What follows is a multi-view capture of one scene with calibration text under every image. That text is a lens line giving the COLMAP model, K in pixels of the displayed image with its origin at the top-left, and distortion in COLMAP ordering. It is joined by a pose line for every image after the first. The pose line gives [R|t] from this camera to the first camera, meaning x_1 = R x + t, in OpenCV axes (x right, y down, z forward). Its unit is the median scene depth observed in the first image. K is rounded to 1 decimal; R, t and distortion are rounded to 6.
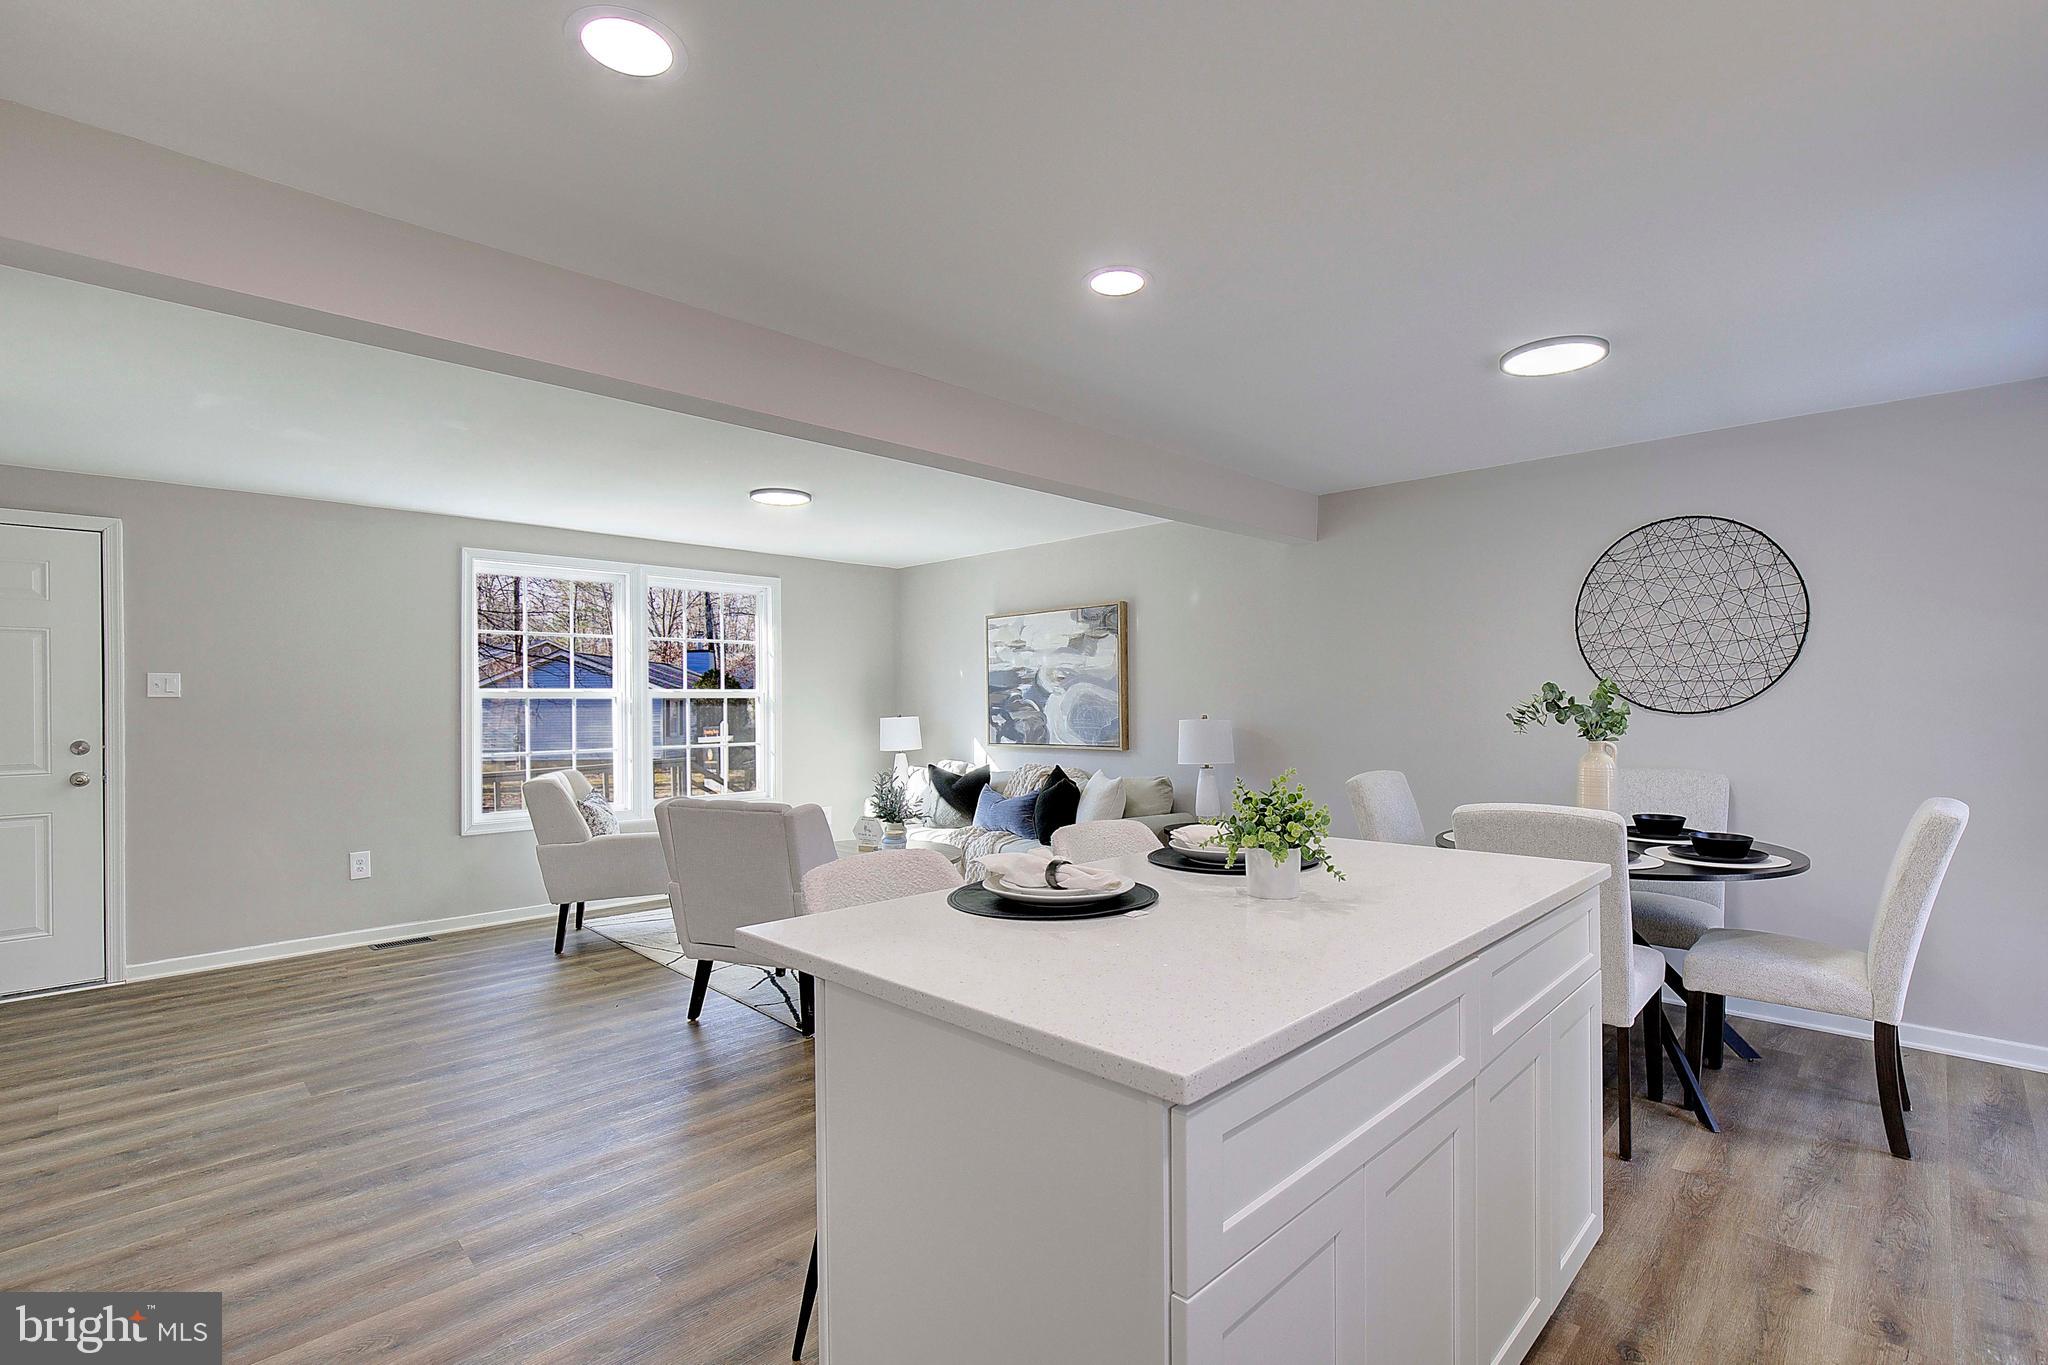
lens RADIAL K [[934.3, 0, 1041.1], [0, 934.3, 699.7], [0, 0, 1]] dist [-0.016816, 0.000730]
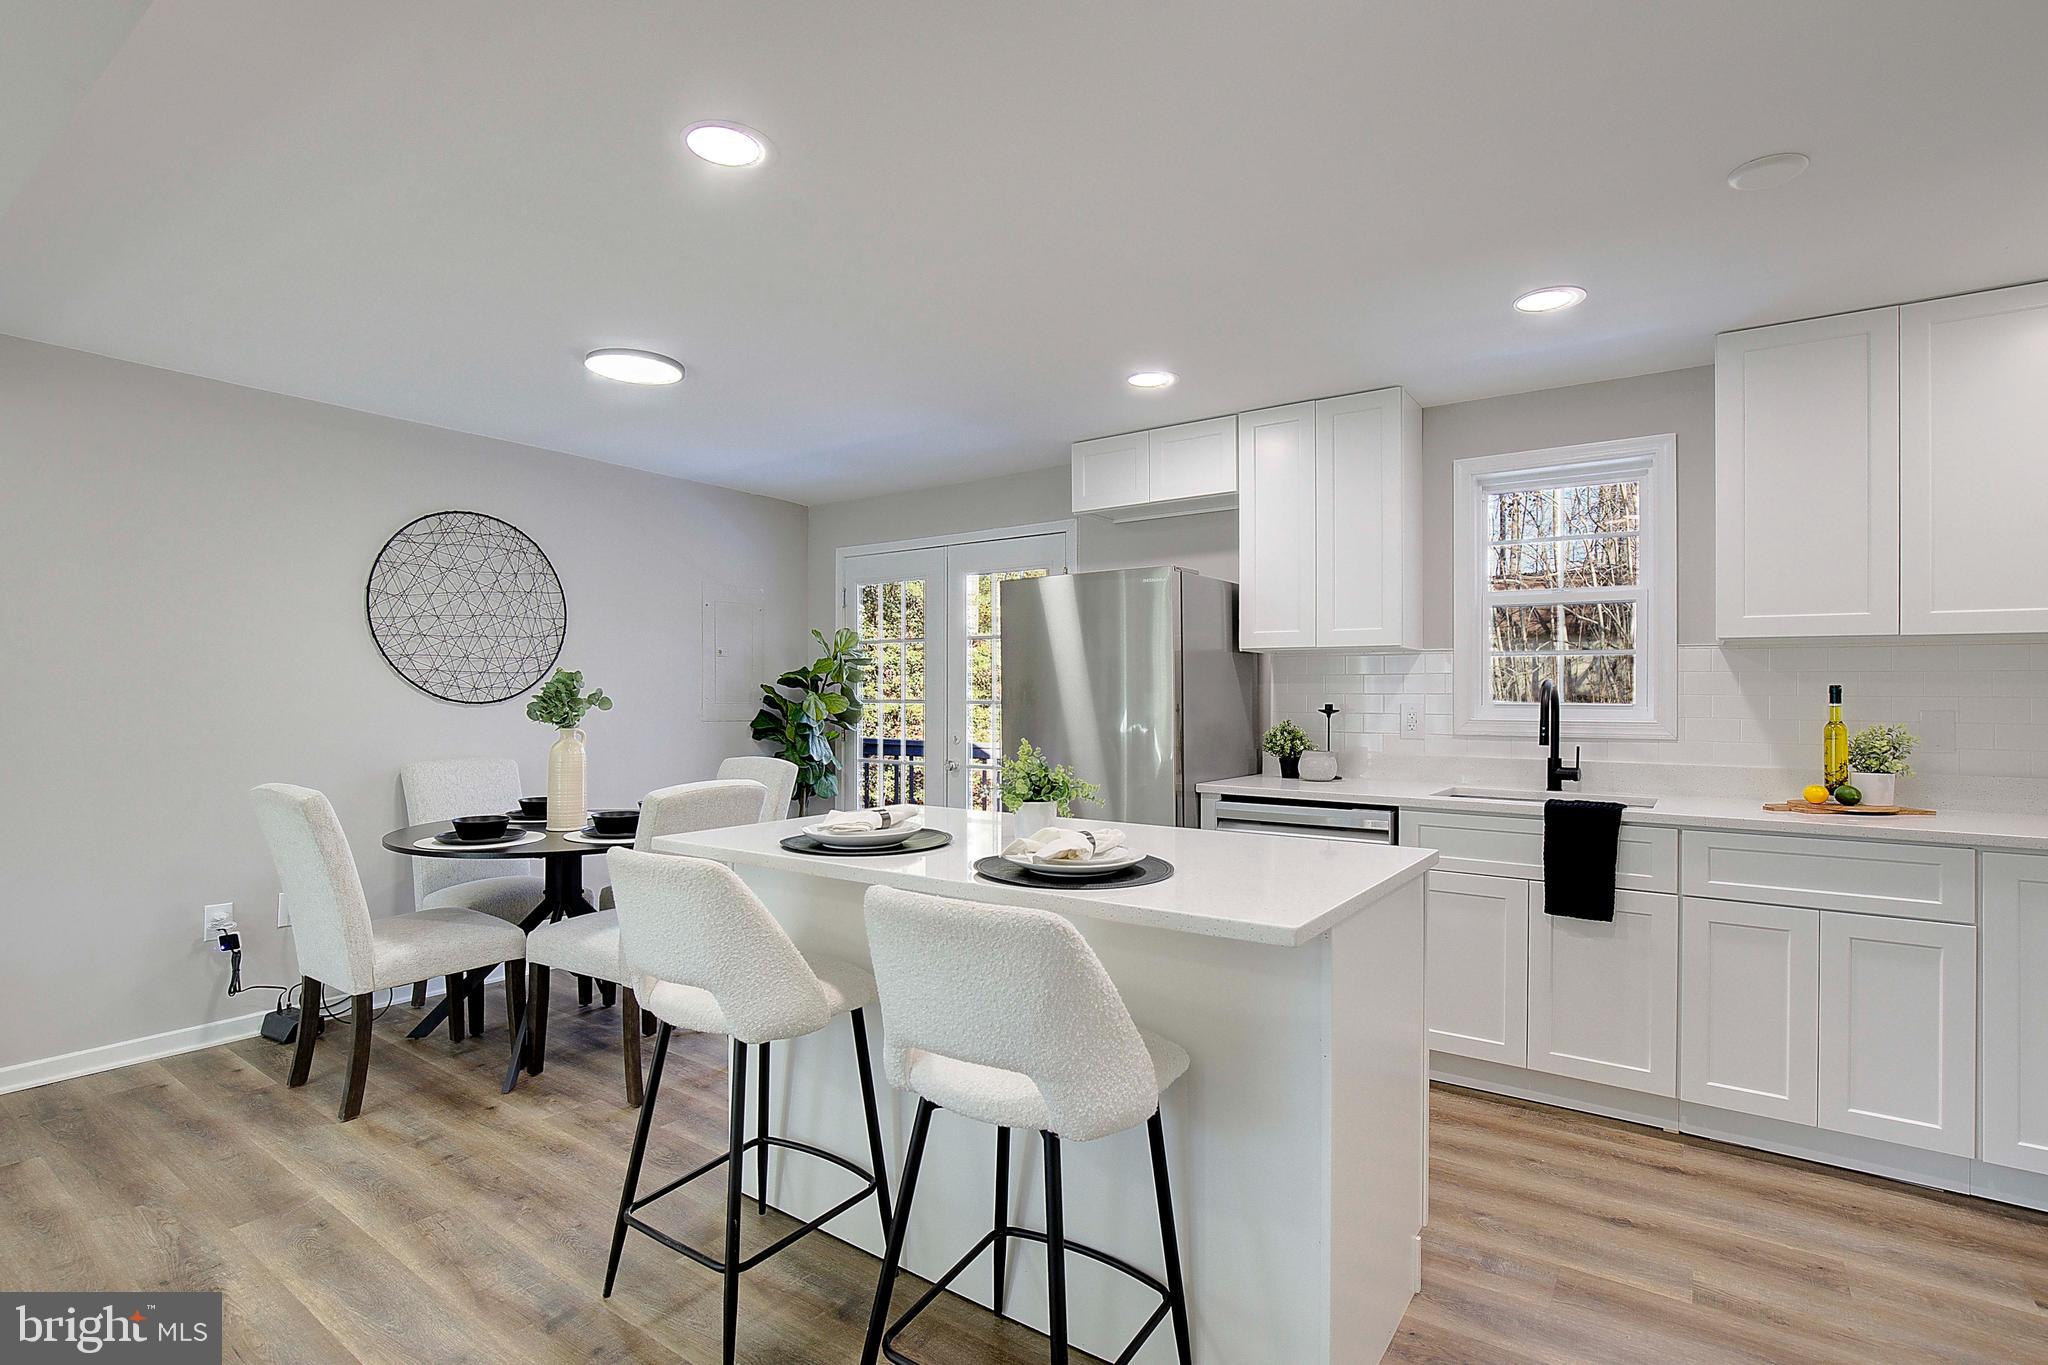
lens RADIAL K [[976.5, 0, 1038.6], [0, 976.5, 700.7], [0, 0, 1]] dist [-0.020775, 0.007017]
pose [[-0.155936, 0.001356, 0.987766, -0.347708], [-0.001268, 0.999998, -0.001573, 0.009652], [-0.987766, -0.001498, -0.155934, 0.399762]]
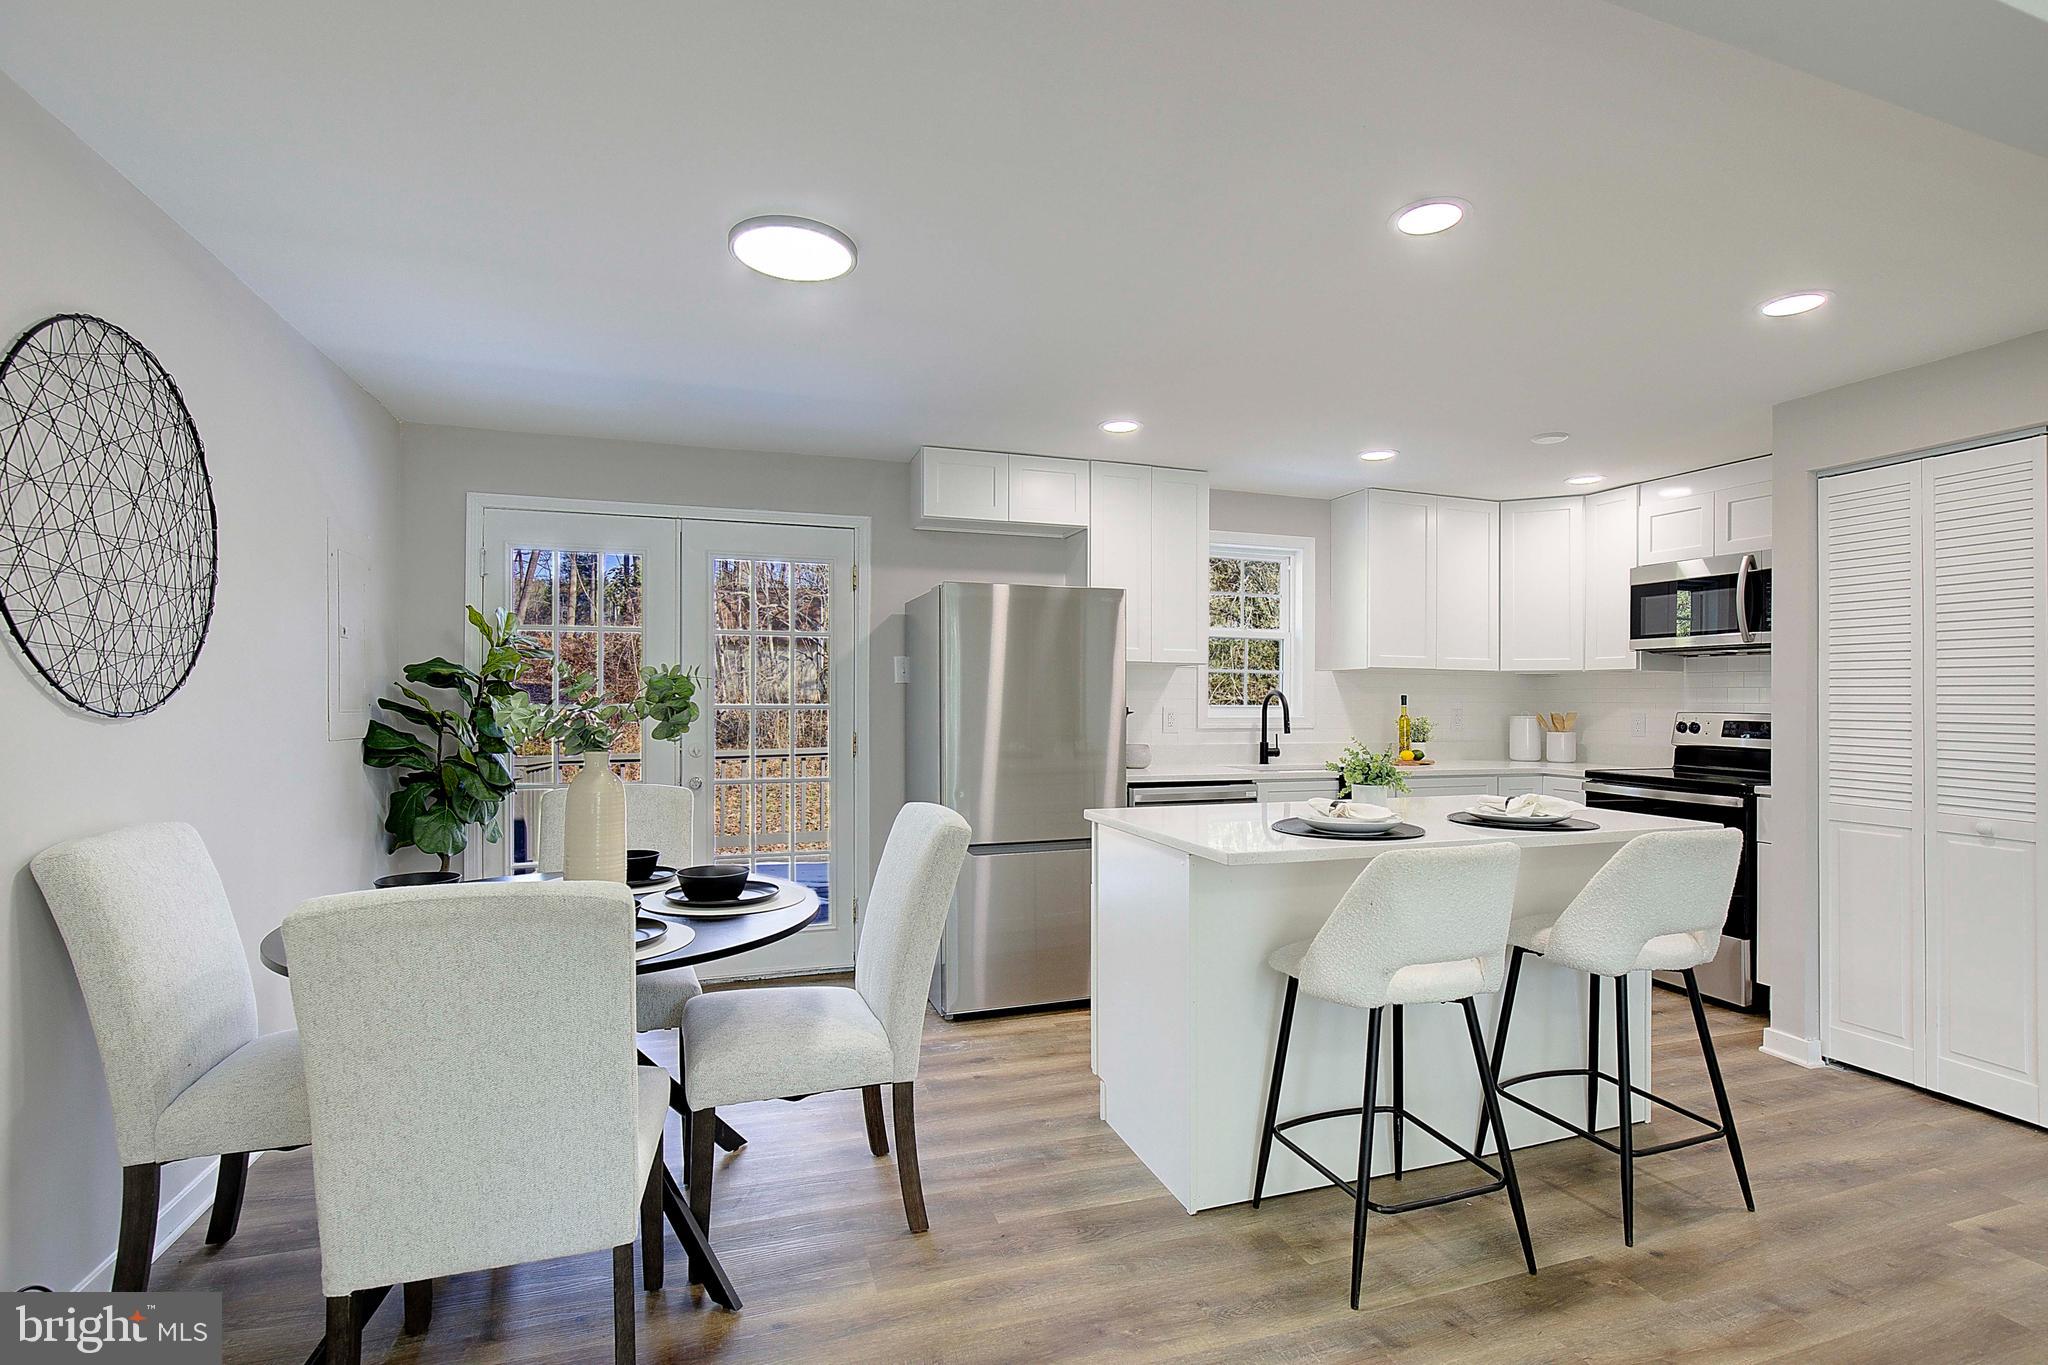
lens RADIAL K [[961.4, 0, 1045.7], [0, 961.4, 679.2], [0, 0, 1]] dist [-0.011830, 0.000970]
pose [[-0.895768, 0.011806, 0.444364, 0.004951], [0.001814, 0.999736, -0.022903, 0.005077], [-0.444517, -0.019710, -0.895553, 0.914730]]
